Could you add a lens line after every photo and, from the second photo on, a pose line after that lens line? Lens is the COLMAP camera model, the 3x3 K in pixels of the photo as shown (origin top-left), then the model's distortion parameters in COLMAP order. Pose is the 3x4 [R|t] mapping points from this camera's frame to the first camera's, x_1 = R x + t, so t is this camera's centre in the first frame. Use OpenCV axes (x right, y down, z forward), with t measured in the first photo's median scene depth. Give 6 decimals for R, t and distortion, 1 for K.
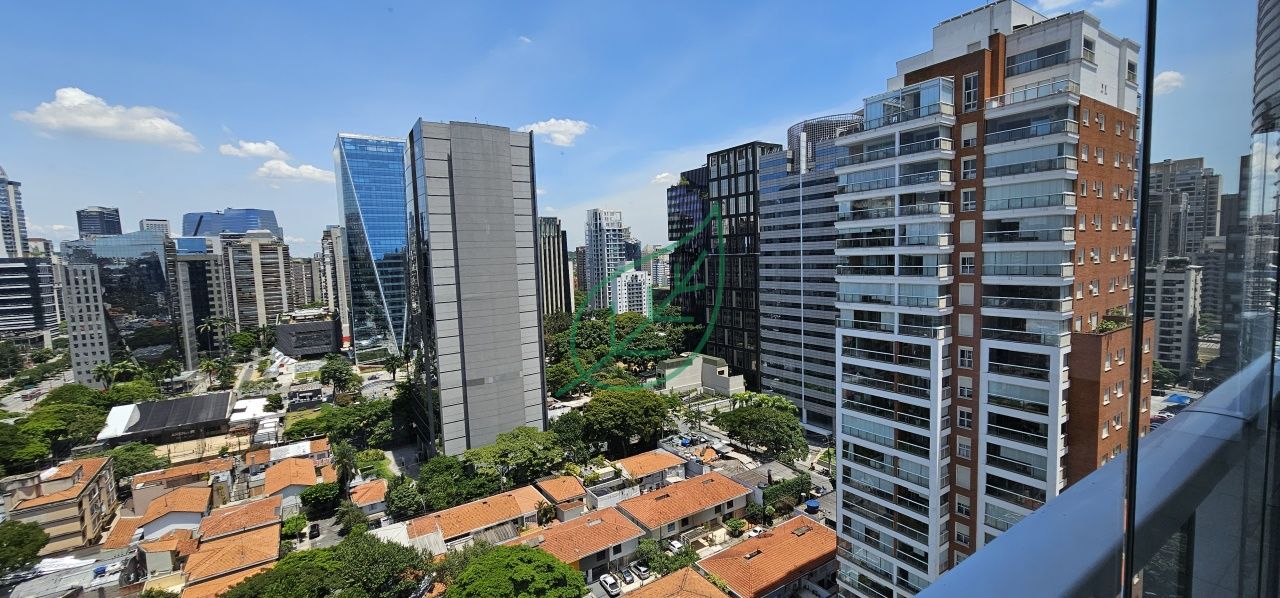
lens RADIAL K [[526.2, 0, 641.9], [0, 526.2, 309.6], [0, 0, 1]] dist [0.015247, -0.003848]
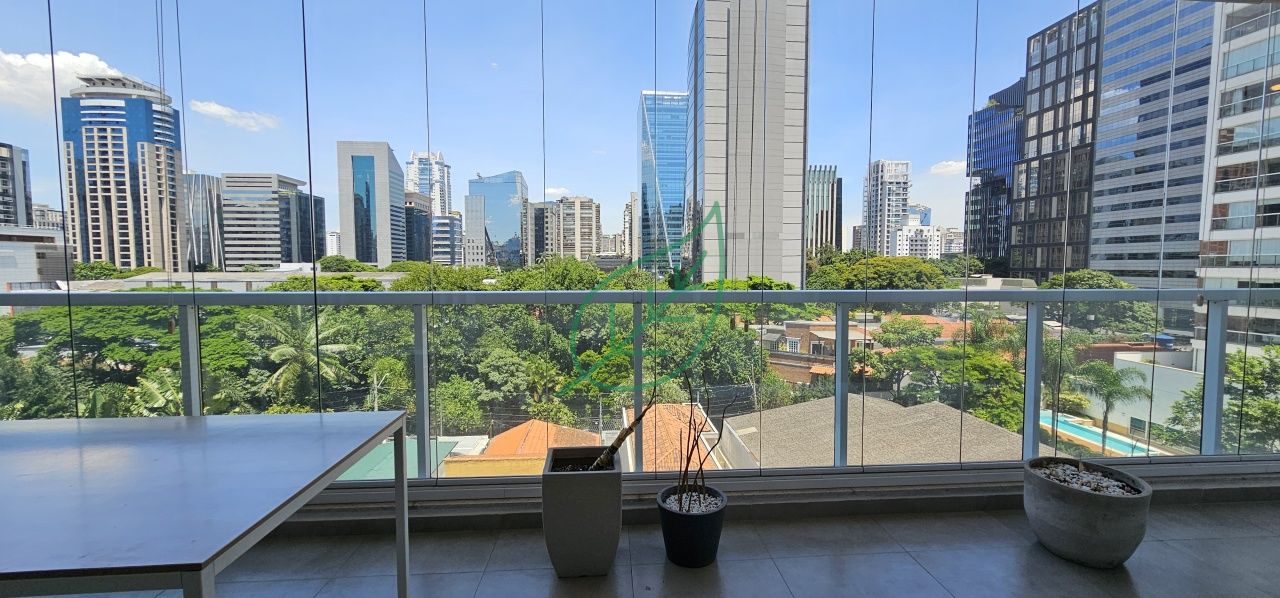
lens RADIAL K [[522.8, 0, 648.8], [0, 522.8, 299.5], [0, 0, 1]] dist [-0.004793, 0.001000]
pose [[0.879695, 0.067878, -0.470670, 0.009912], [-0.071983, 0.997363, 0.009297, 0.108316], [0.470059, 0.025702, 0.882260, 0.007679]]
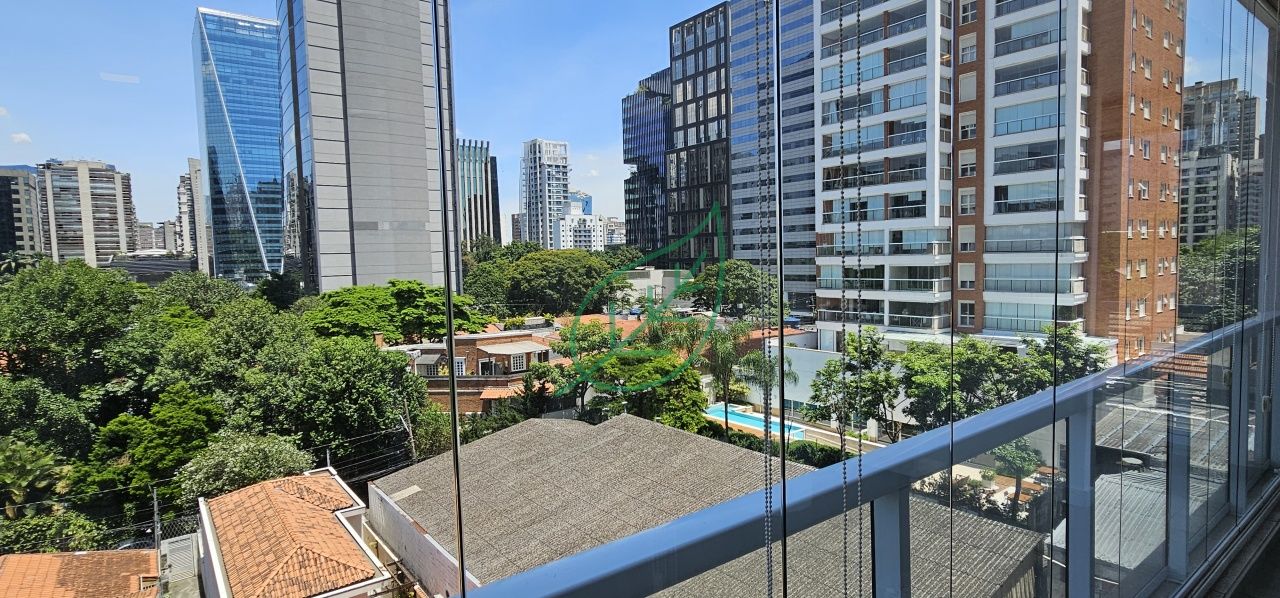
lens RADIAL K [[643.9, 0, 651.3], [0, 643.9, 300.6], [0, 0, 1]] dist [-0.007435, 0.005031]
pose [[0.996087, 0.004788, 0.088245, 0.006970], [-0.003218, 0.999834, -0.017924, 0.107141], [-0.088317, 0.017570, 0.995937, 0.012066]]
